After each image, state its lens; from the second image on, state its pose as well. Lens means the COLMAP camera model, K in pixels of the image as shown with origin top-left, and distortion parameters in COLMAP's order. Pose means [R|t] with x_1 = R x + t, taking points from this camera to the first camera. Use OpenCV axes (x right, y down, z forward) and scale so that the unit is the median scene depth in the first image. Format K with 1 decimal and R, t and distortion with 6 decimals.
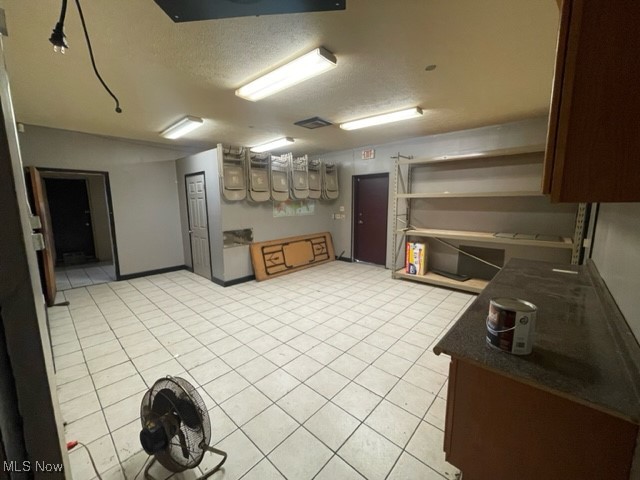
lens RADIAL K [[257.9, 0, 320.0], [0, 257.9, 240.0], [0, 0, 1]] dist [-0.002710, -0.000232]
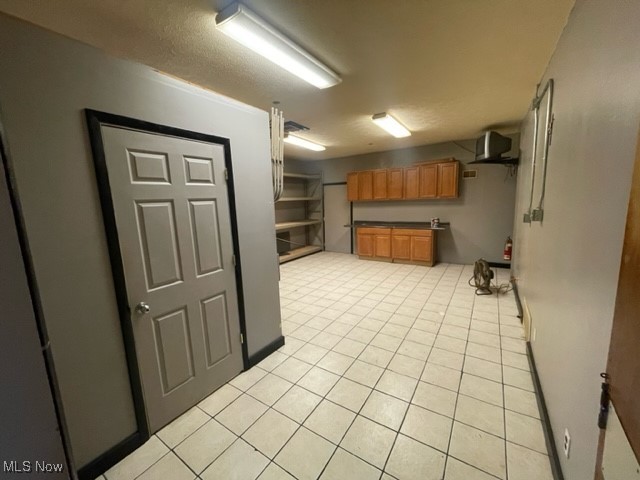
lens RADIAL K [[257.9, 0, 320.0], [0, 257.9, 240.0], [0, 0, 1]] dist [-0.002710, -0.000232]
pose [[-0.148026, -0.138975, 0.979170, -1.118017], [0.181821, 0.969377, 0.165072, -0.167054], [-0.972126, 0.202468, -0.118224, 1.105417]]
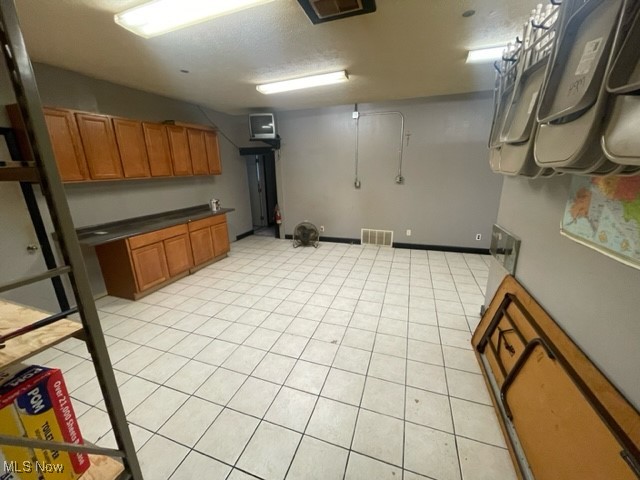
lens RADIAL K [[257.9, 0, 320.0], [0, 257.9, 240.0], [0, 0, 1]] dist [-0.002710, -0.000232]
pose [[-0.919868, 0.128224, -0.370677, 0.227648], [-0.034380, 0.915059, 0.401853, -0.253475], [0.390718, 0.382395, -0.837325, 1.534767]]
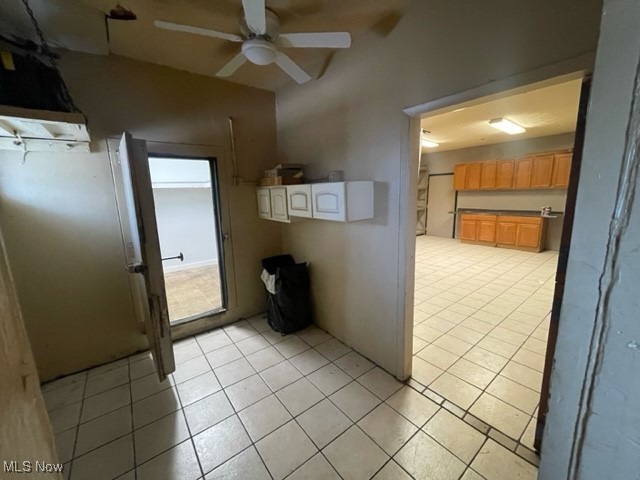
lens RADIAL K [[257.9, 0, 320.0], [0, 257.9, 240.0], [0, 0, 1]] dist [-0.002710, -0.000232]
pose [[0.174285, -0.175690, 0.968895, -1.518070], [0.170964, 0.974409, 0.145937, -0.189136], [-0.969740, 0.140211, 0.199862, 1.301836]]
